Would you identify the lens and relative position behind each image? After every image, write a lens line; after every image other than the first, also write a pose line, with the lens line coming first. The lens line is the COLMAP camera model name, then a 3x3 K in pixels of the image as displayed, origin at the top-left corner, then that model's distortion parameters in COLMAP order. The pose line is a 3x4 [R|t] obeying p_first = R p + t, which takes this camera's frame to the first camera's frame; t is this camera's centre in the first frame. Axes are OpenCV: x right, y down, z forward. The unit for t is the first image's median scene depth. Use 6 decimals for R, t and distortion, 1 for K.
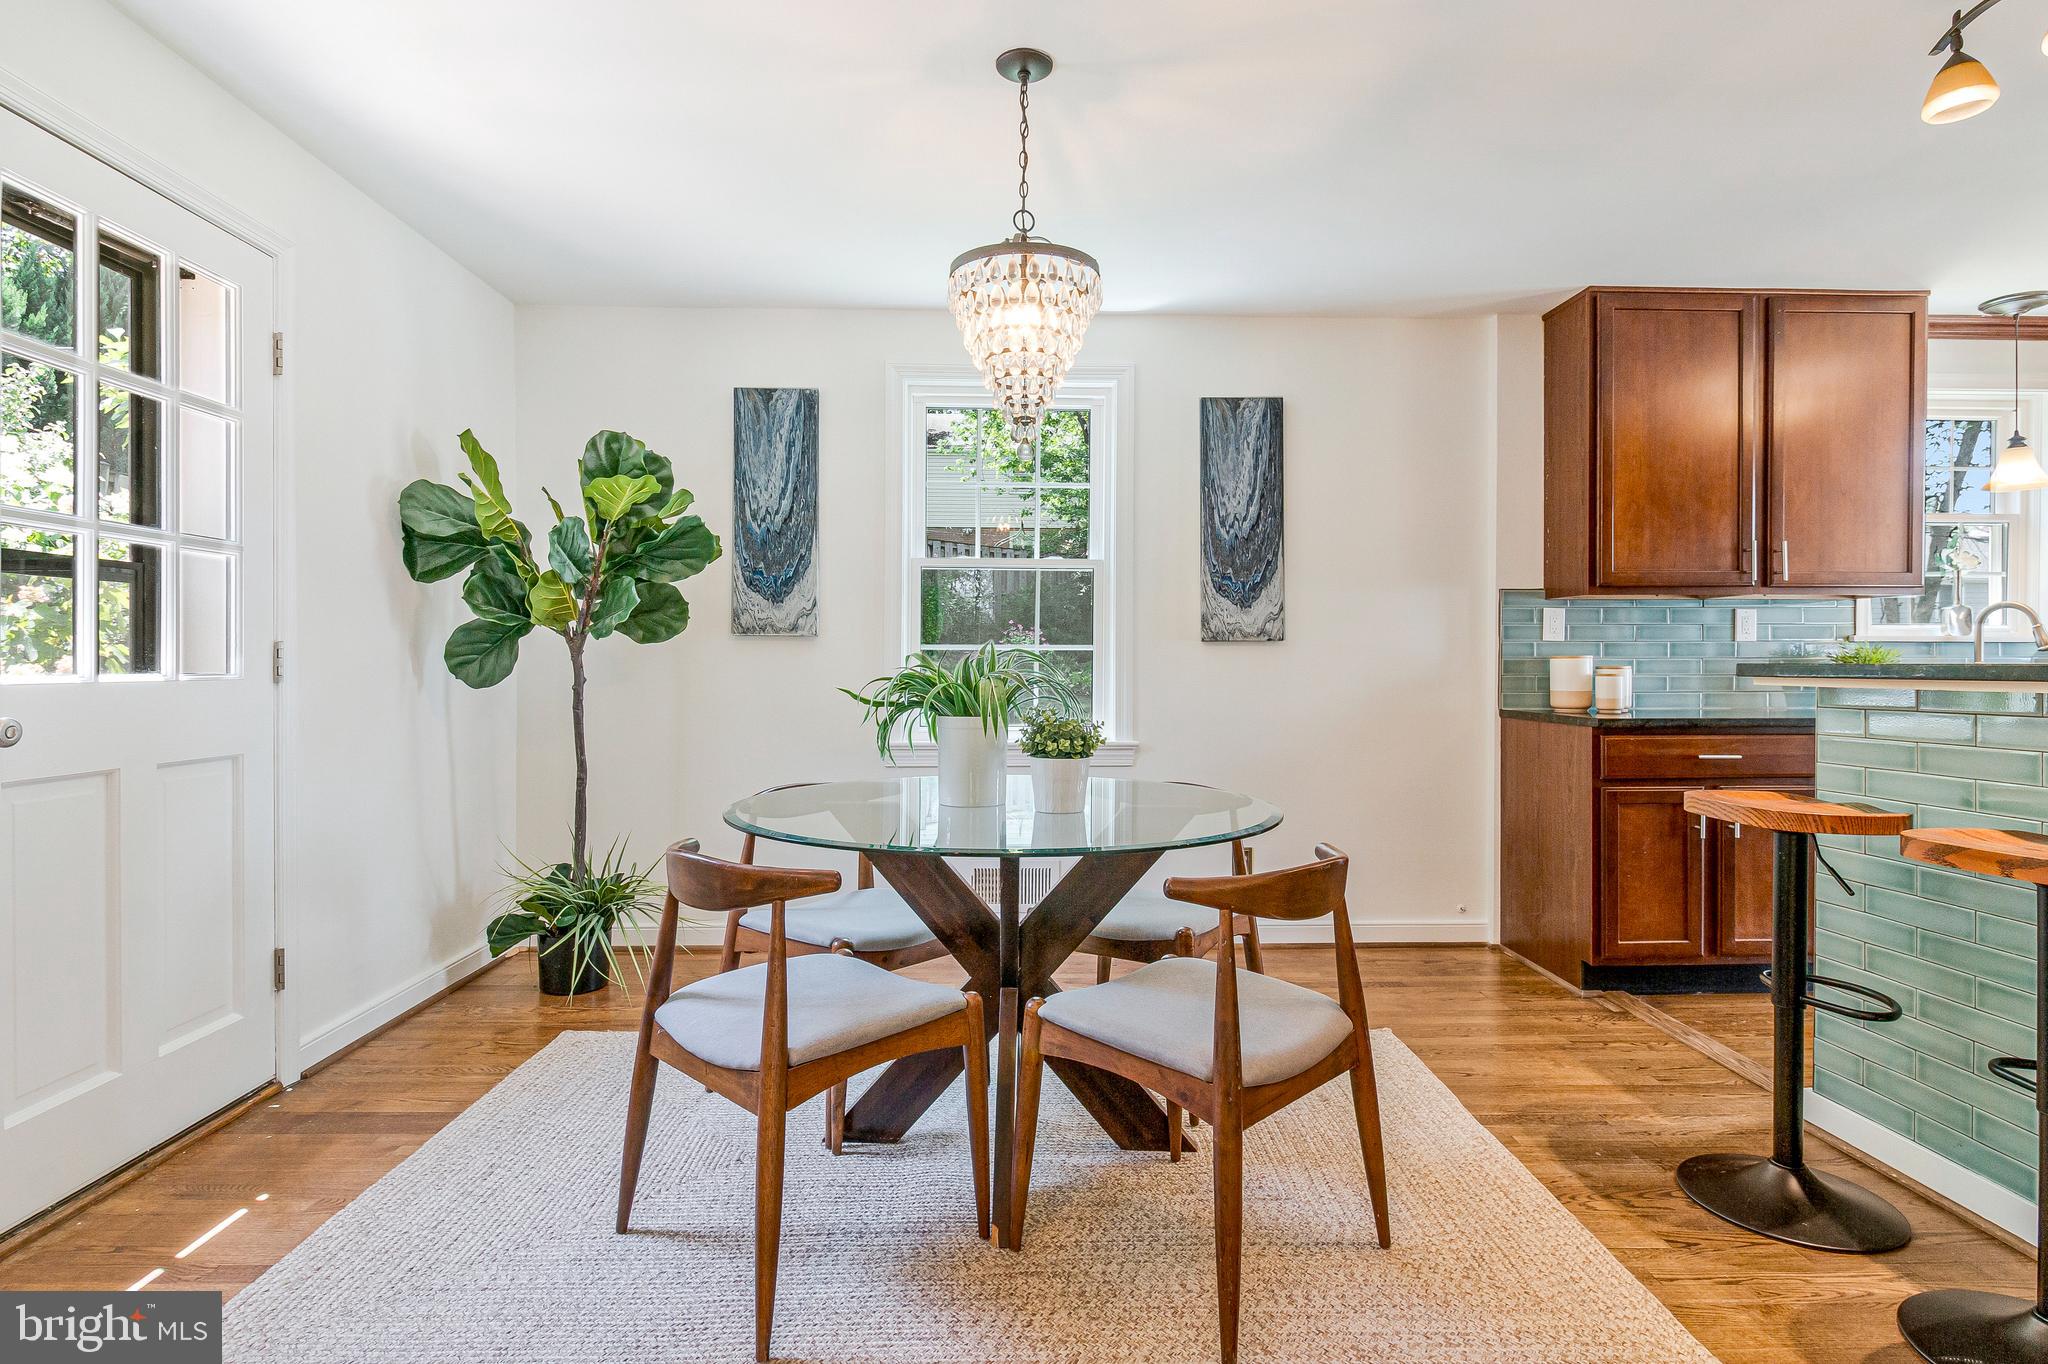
lens RADIAL K [[1042.8, 0, 1024.9], [0, 1042.8, 668.8], [0, 0, 1]] dist [-0.002121, -0.000596]
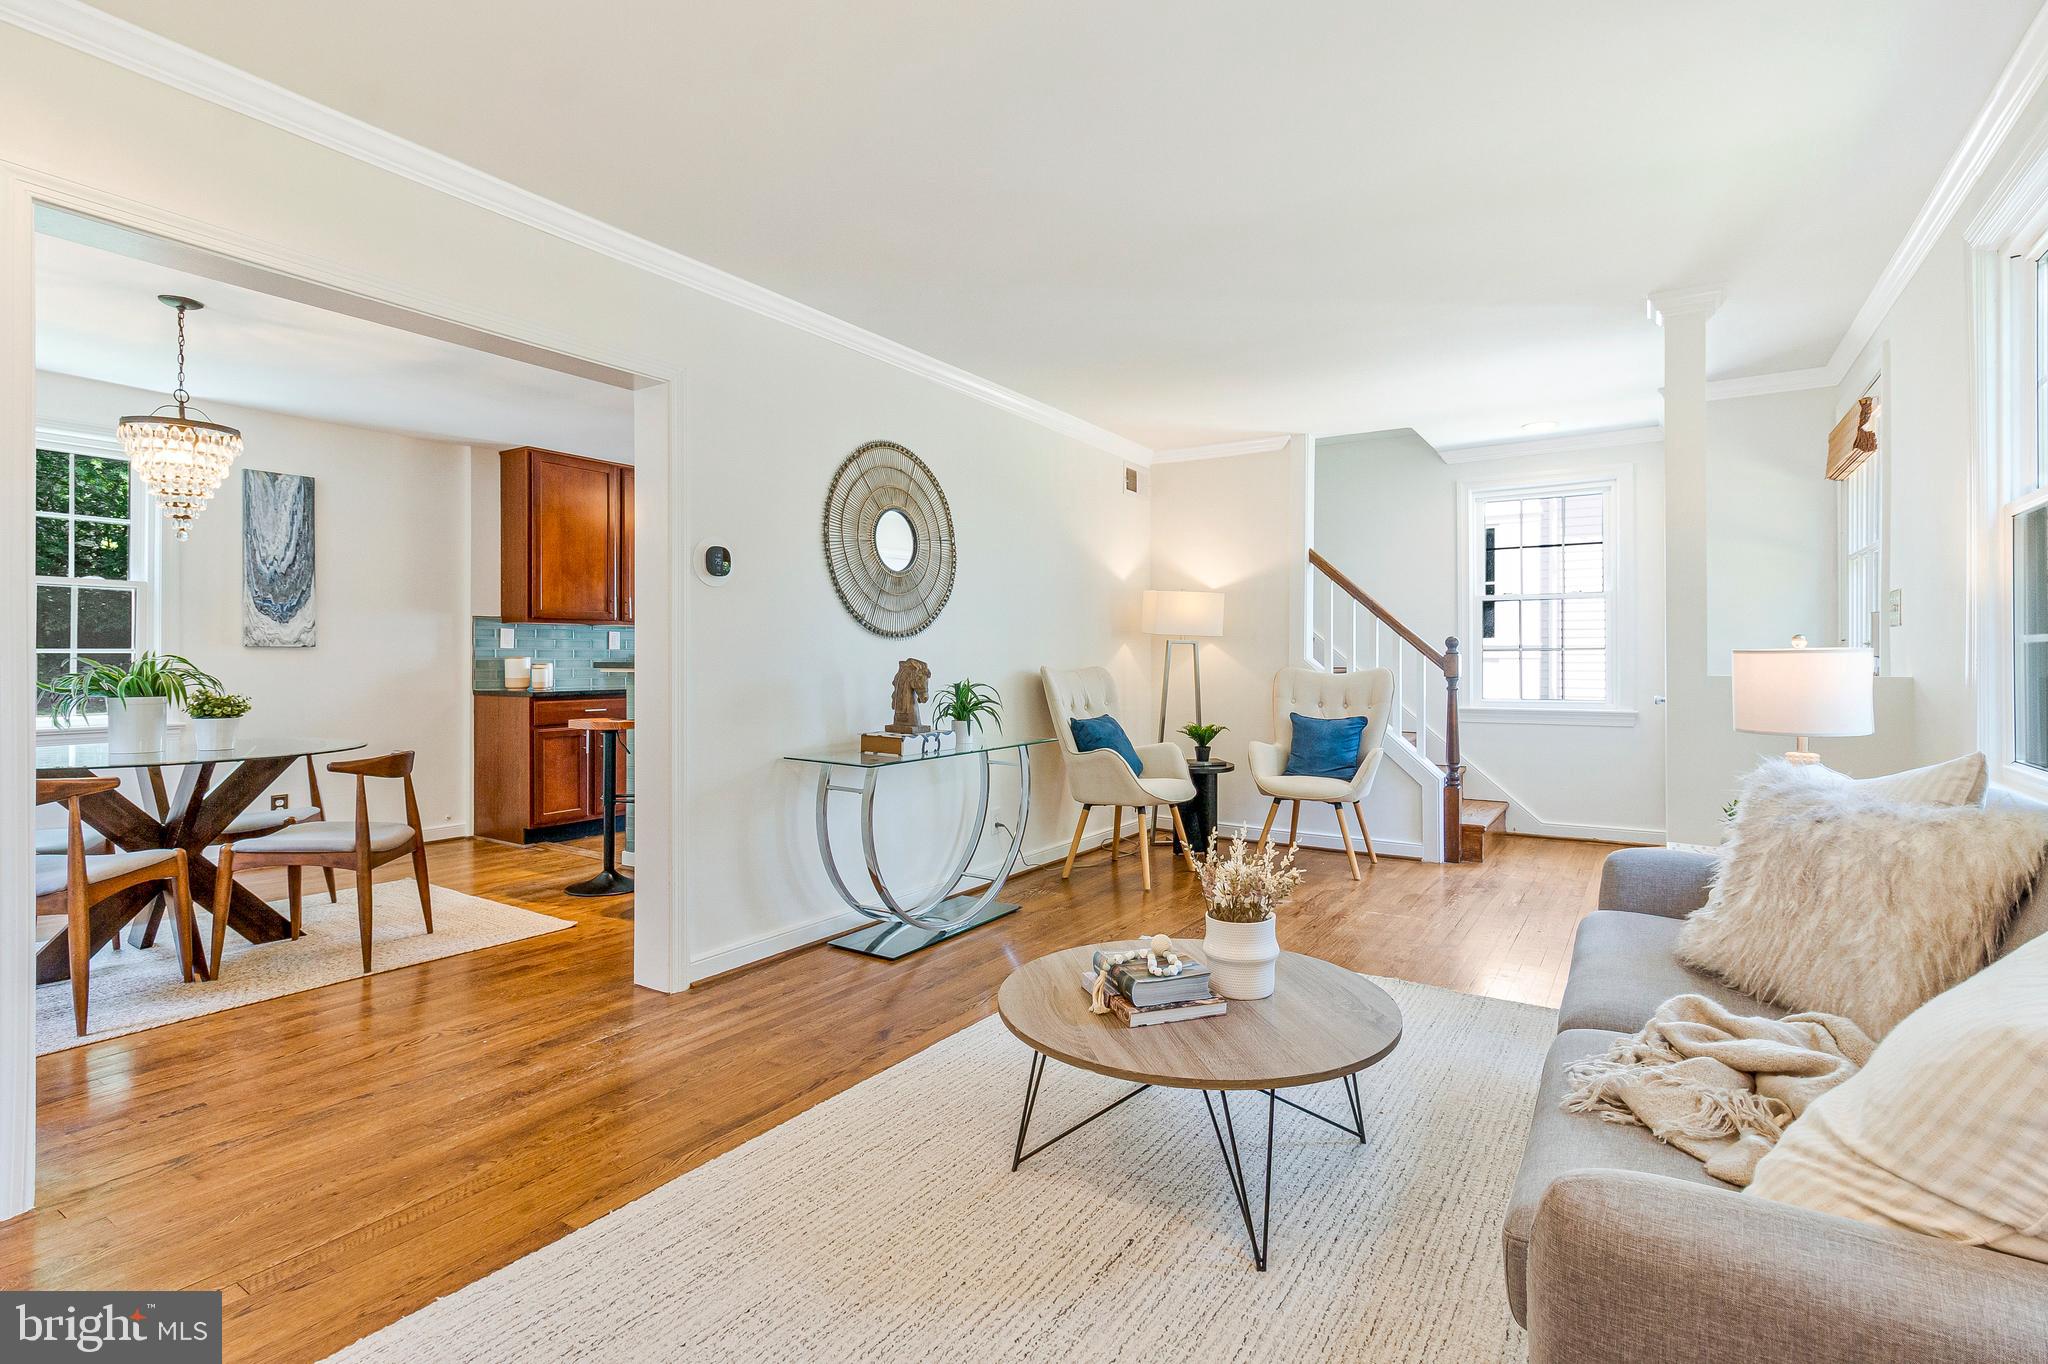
lens RADIAL K [[970.8, 0, 1036.4], [0, 970.8, 656.5], [0, 0, 1]] dist [0.002994, 0.000248]
pose [[0.564969, 0.000278, 0.825112, -0.313367], [0.006015, 0.999972, -0.004455, -0.001591], [-0.825090, 0.007480, 0.564952, -0.609156]]
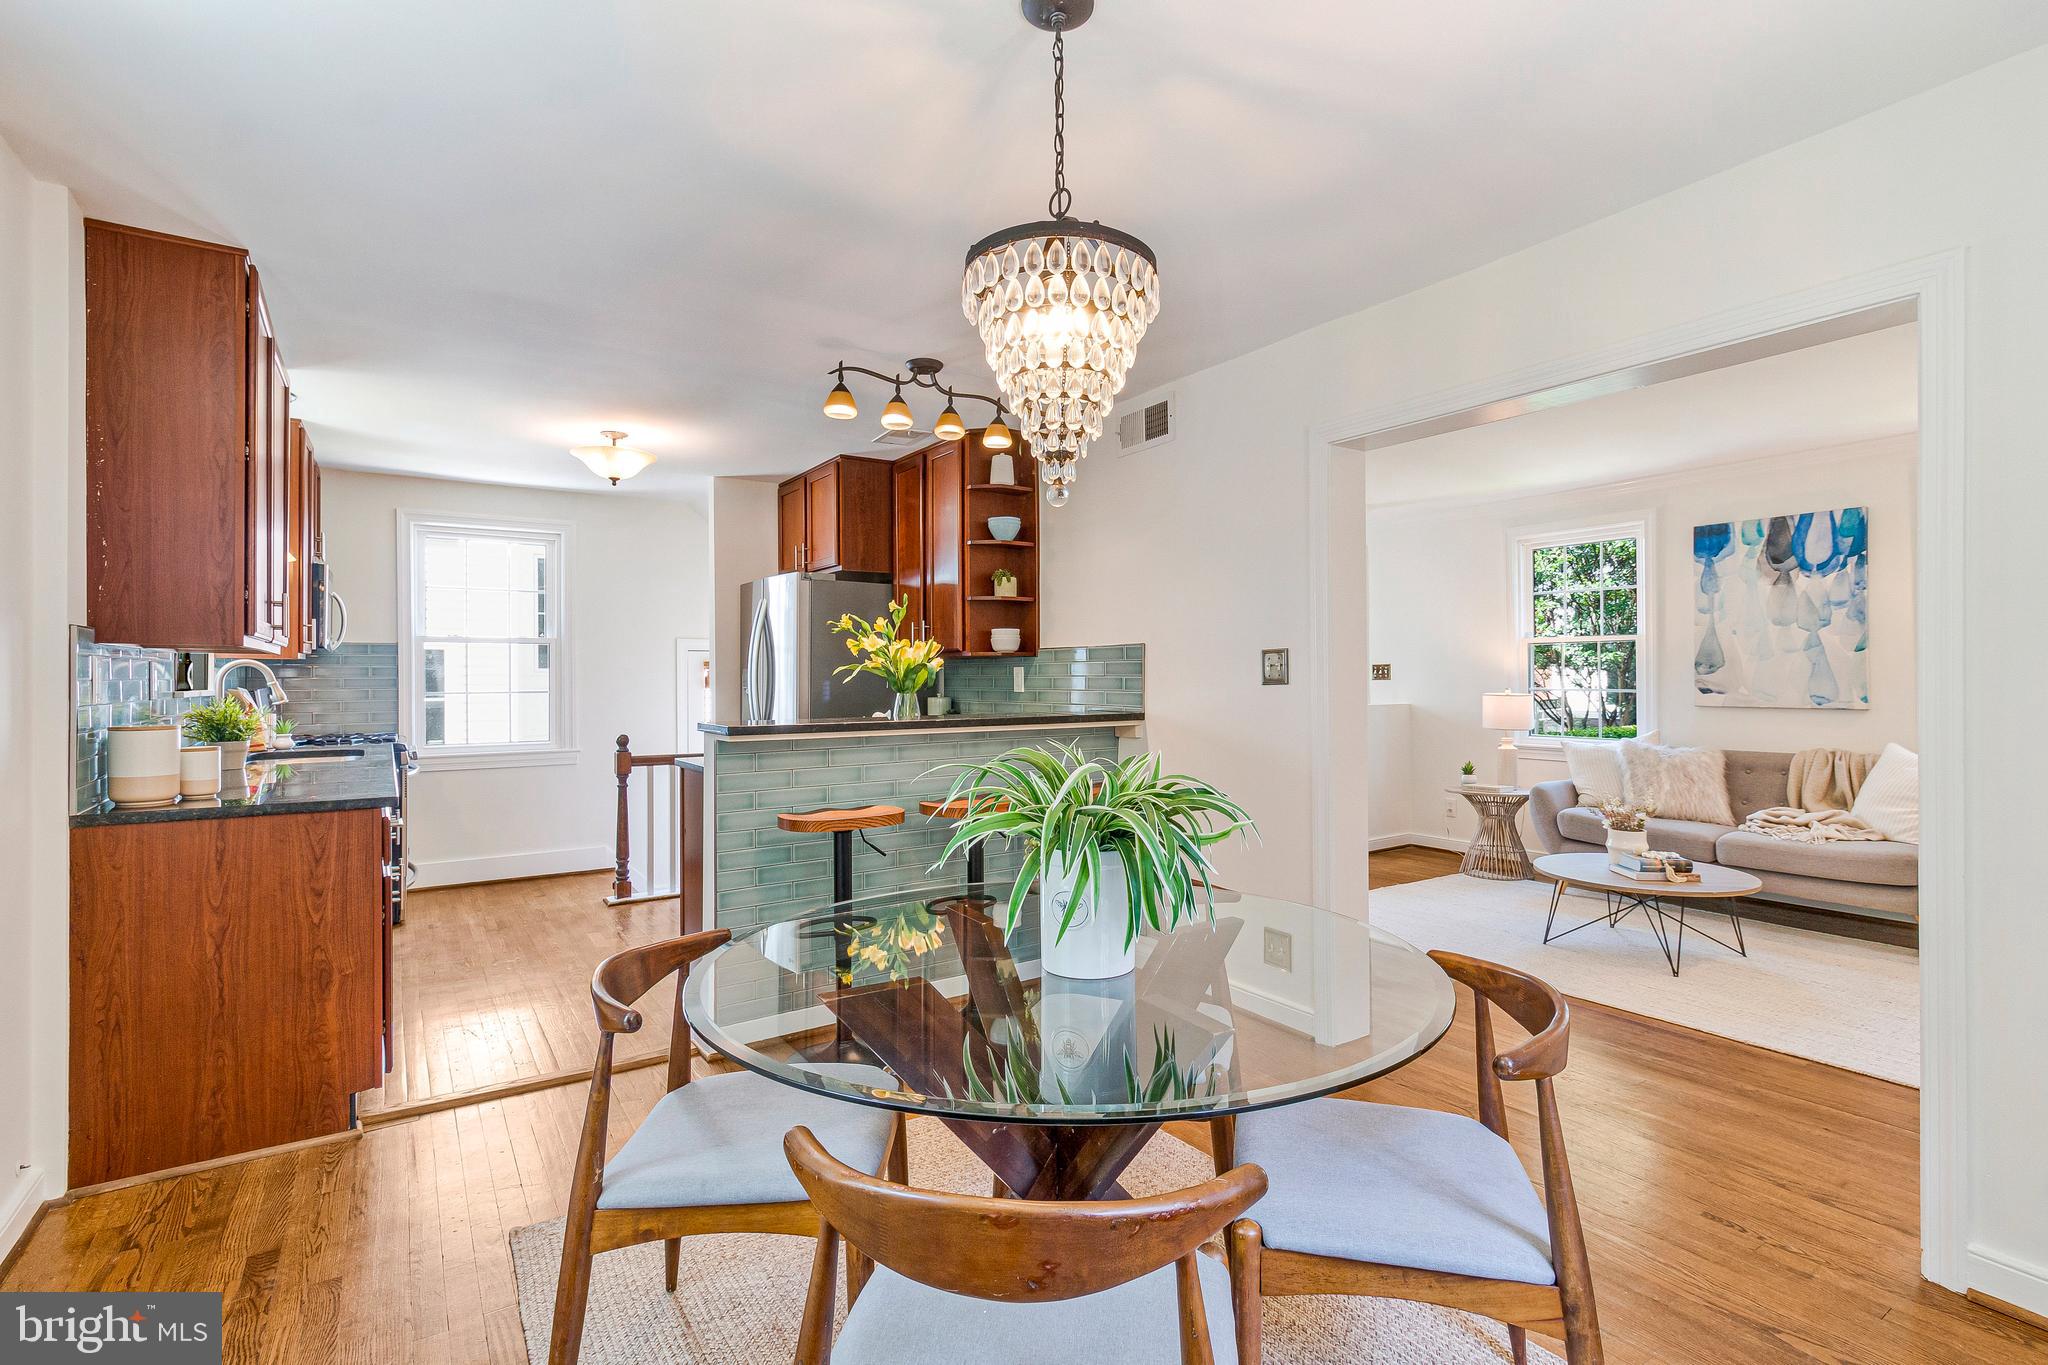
lens RADIAL K [[970.8, 0, 1032.4], [0, 970.8, 673.8], [0, 0, 1]] dist [0.002994, 0.000248]
pose [[-0.544156, 0.002087, 0.838982, -0.373892], [0.005873, 0.999982, 0.001321, -0.047094], [-0.838964, 0.005646, -0.544158, 0.882024]]
